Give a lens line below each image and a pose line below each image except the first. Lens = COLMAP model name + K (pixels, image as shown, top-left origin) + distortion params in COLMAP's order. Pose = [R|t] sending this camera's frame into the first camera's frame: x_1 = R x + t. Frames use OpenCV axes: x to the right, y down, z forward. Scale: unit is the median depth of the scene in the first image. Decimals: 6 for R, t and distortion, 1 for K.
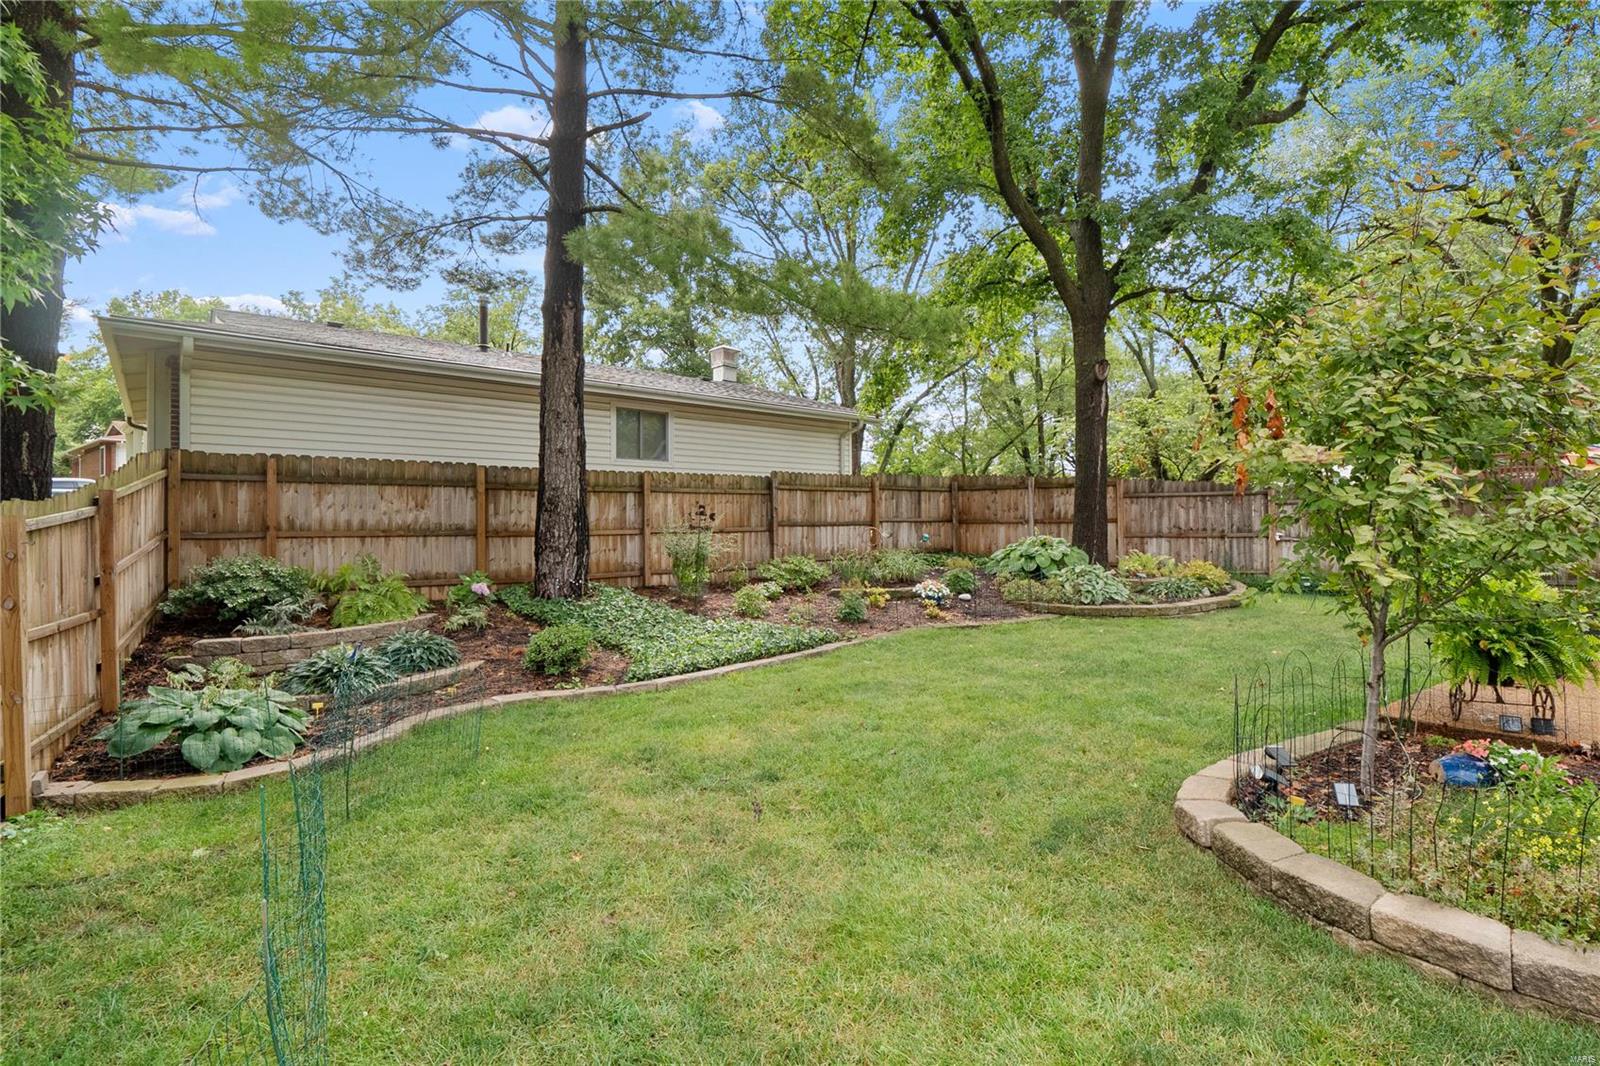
lens RADIAL K [[740.1, 0, 794.8], [0, 740.1, 522.1], [0, 0, 1]] dist [-0.015056, 0.000330]
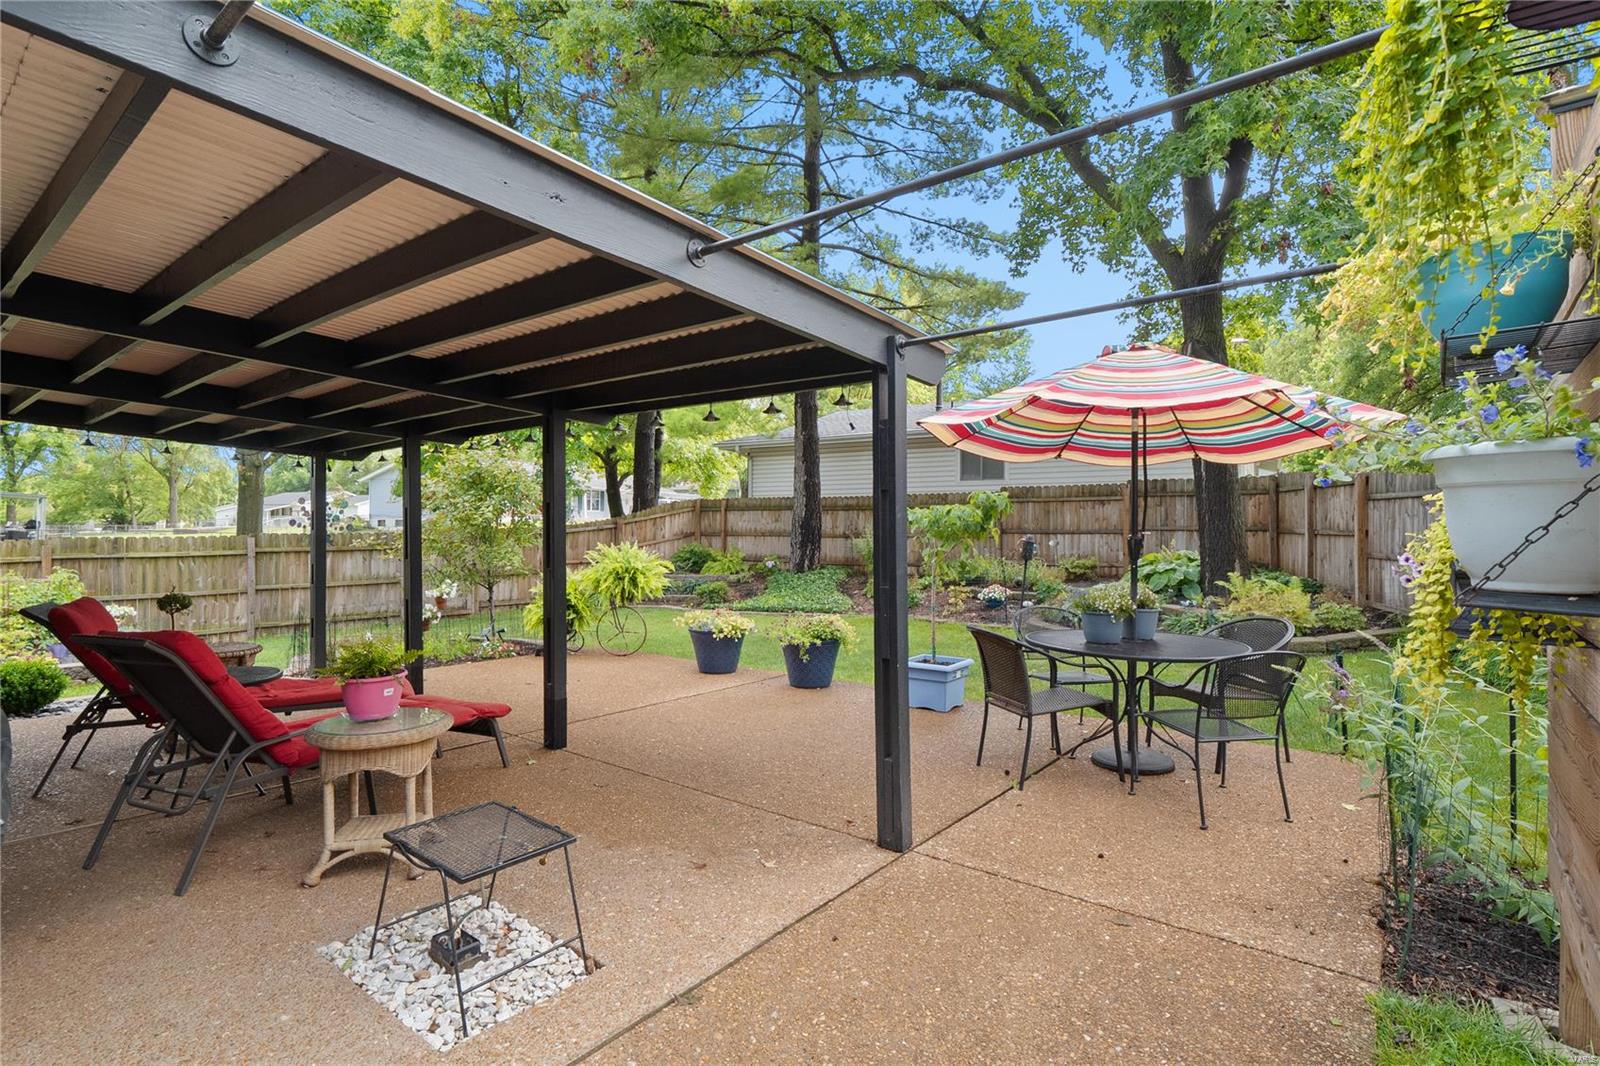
lens RADIAL K [[728.0, 0, 840.2], [0, 728.0, 526.4], [0, 0, 1]] dist [0.001073, 0.000140]
pose [[0.404166, 0.006712, -0.914661, 0.909555], [0.002236, 0.999963, 0.008326, -0.015637], [0.914683, -0.005410, 0.404136, 0.280937]]
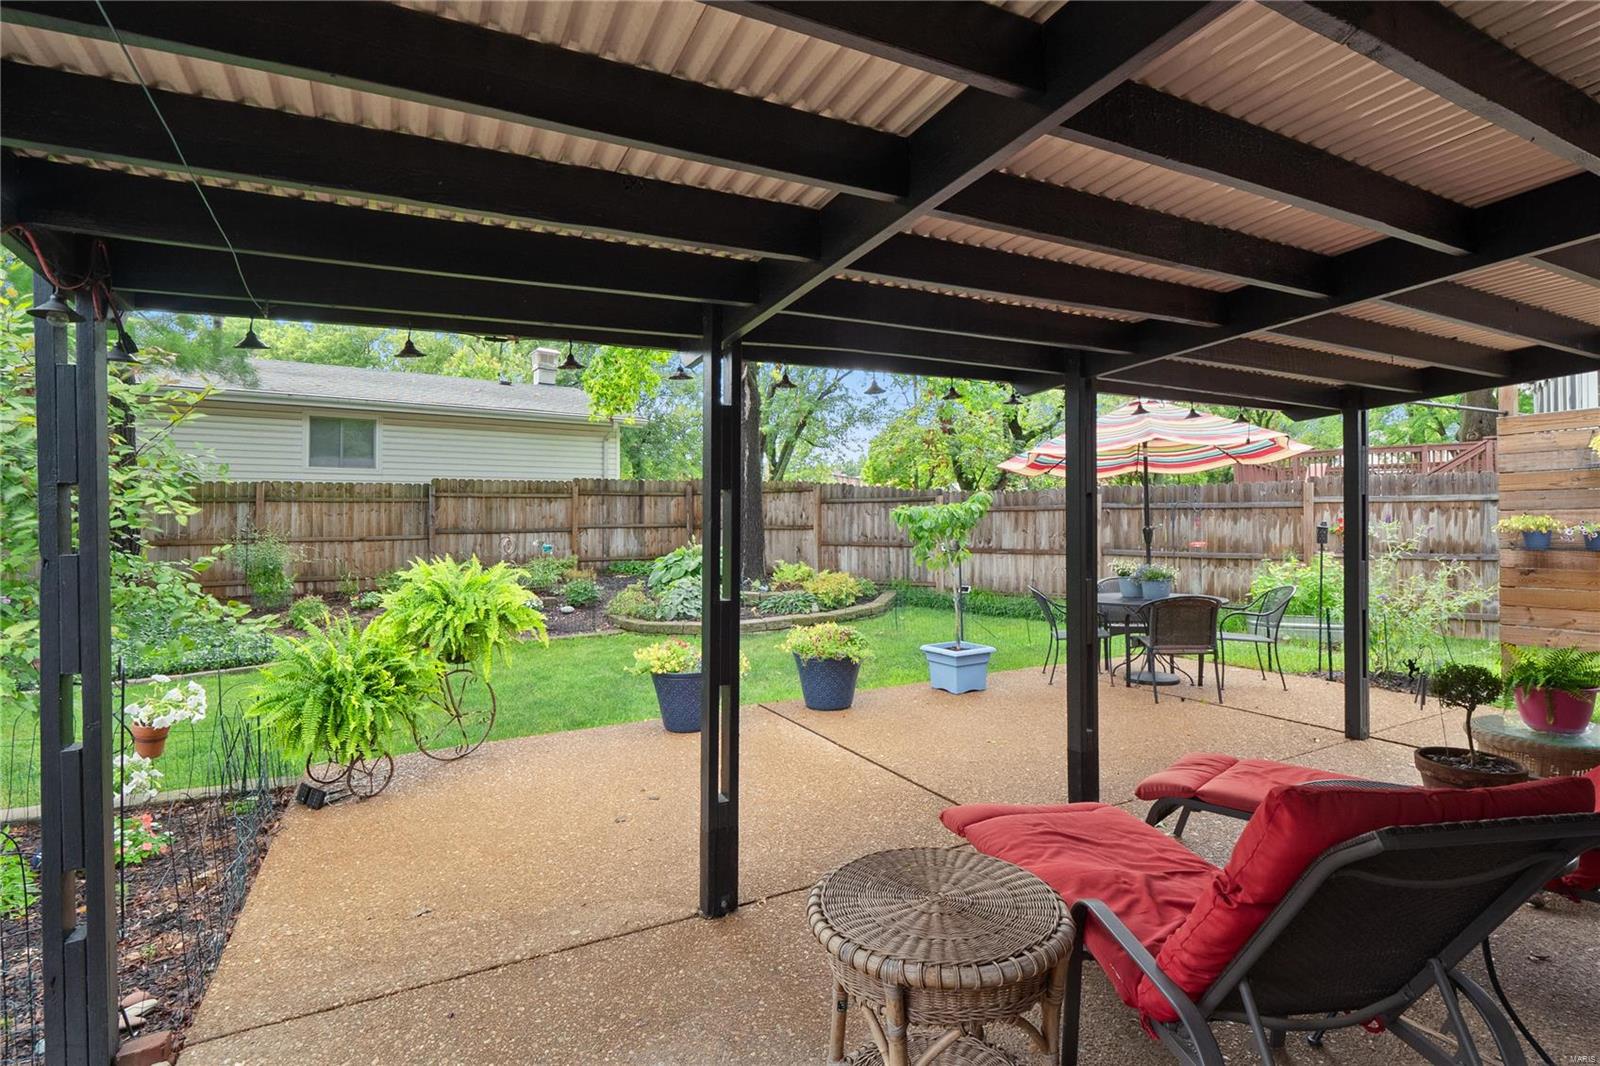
lens RADIAL K [[740.1, 0, 794.8], [0, 740.1, 522.1], [0, 0, 1]] dist [-0.015056, 0.000330]
pose [[0.997291, -0.000366, -0.073553, 0.508786], [0.000932, 0.999970, 0.007654, -0.017136], [0.073548, -0.007702, 0.997262, 0.052708]]
